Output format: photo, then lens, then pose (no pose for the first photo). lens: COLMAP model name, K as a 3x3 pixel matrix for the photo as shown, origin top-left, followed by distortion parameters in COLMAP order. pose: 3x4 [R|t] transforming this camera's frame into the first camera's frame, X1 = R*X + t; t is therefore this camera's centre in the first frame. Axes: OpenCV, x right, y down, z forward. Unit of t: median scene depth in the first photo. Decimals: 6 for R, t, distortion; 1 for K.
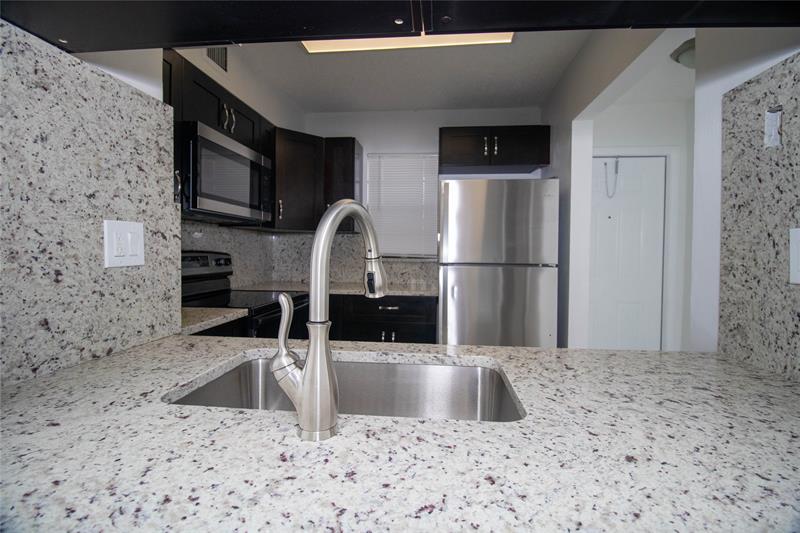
lens RADIAL K [[381.7, 0, 400.1], [0, 381.7, 263.5], [0, 0, 1]] dist [0.004844, -0.000345]
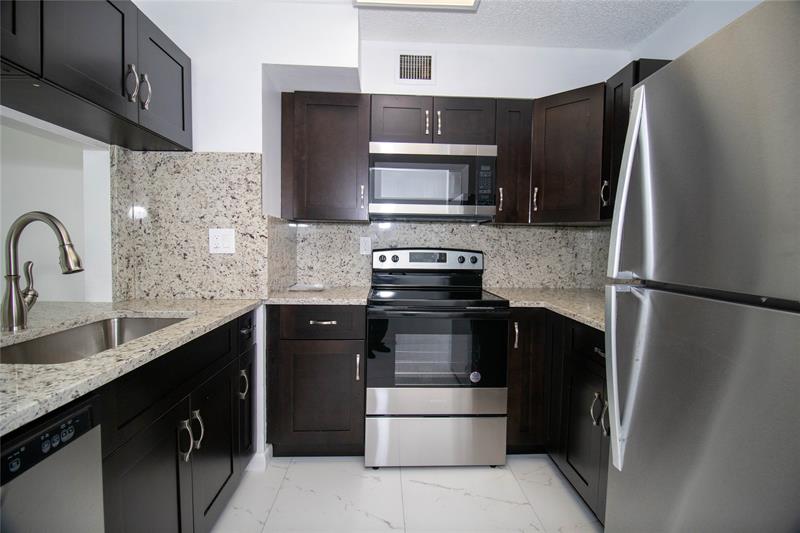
lens RADIAL K [[381.7, 0, 399.6], [0, 381.7, 264.0], [0, 0, 1]] dist [0.004844, -0.000345]
pose [[0.146696, 0.042030, -0.988288, 1.256907], [-0.047195, 0.998256, 0.035449, -0.048955], [0.988055, 0.041442, 0.148424, 1.634291]]
